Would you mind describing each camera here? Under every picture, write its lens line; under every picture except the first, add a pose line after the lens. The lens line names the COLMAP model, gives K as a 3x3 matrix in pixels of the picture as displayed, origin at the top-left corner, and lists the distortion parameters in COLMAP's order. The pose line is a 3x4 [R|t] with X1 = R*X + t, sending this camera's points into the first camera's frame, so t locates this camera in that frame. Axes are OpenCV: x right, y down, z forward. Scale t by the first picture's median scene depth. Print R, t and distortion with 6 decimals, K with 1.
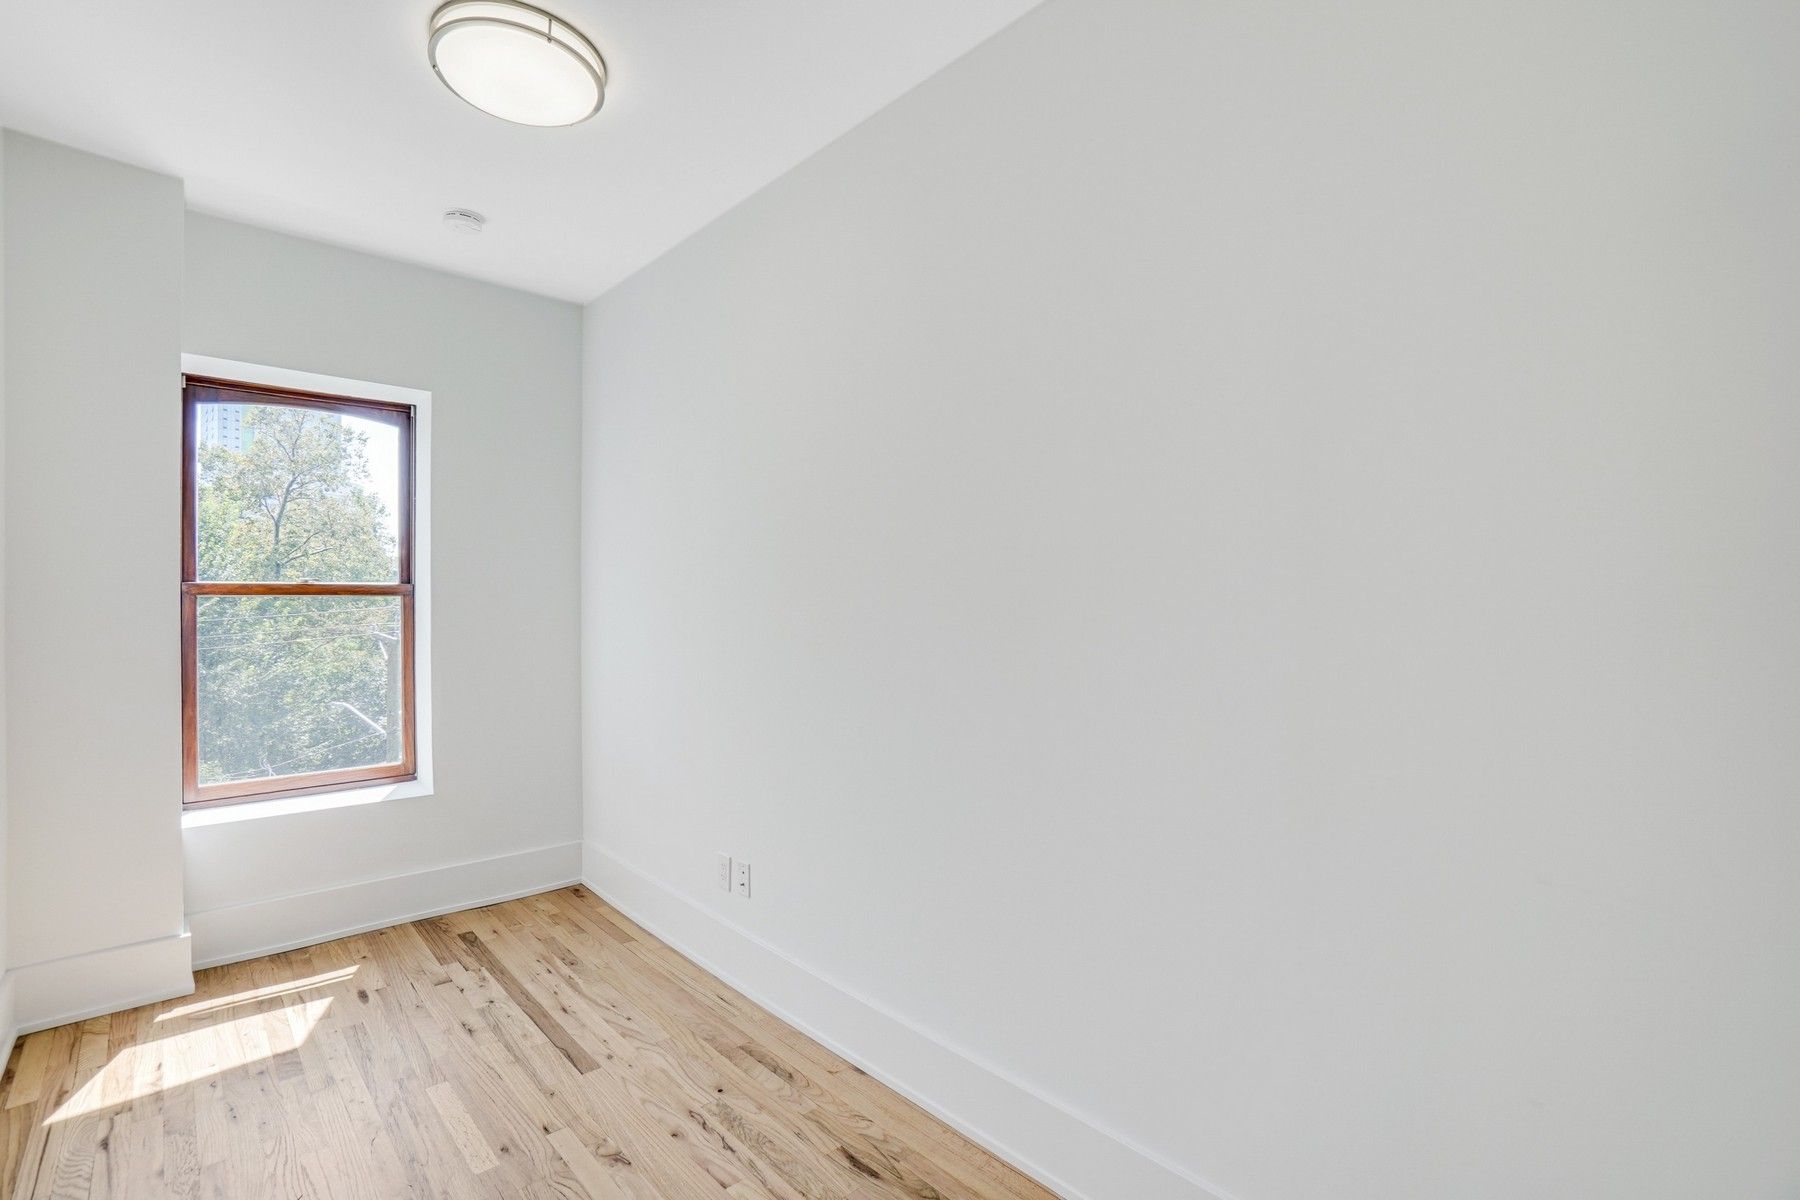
lens RADIAL K [[807.5, 0, 865.3], [0, 807.5, 599.9], [0, 0, 1]] dist [-0.060656, 0.024877]
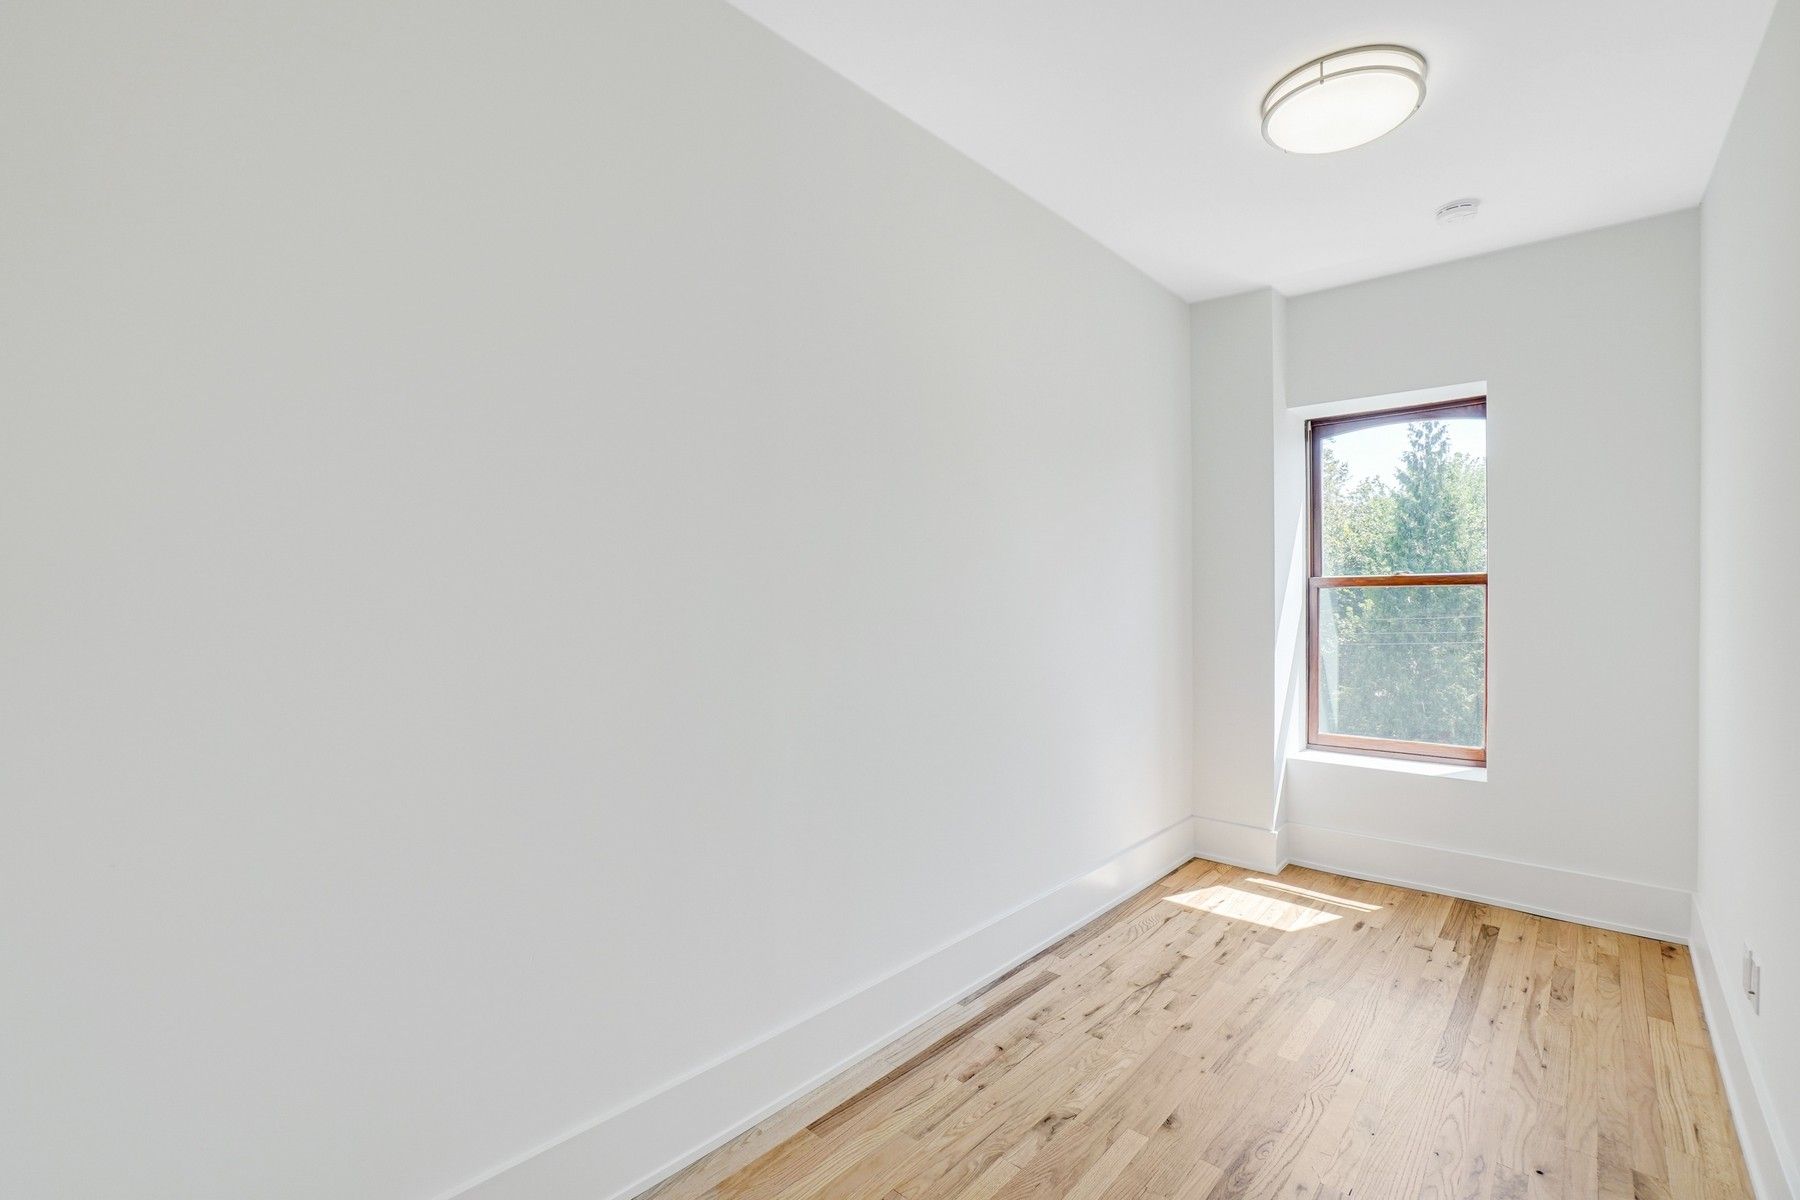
lens RADIAL K [[803.3, 0, 900.0], [0, 803.3, 600.0], [0, 0, 1]] dist [-0.070327, 0.022841]
pose [[0.083043, 0.001976, -0.996544, 0.433999], [-0.001956, 0.999996, 0.001820, 0.017181], [0.996544, 0.001798, 0.083047, 0.208240]]
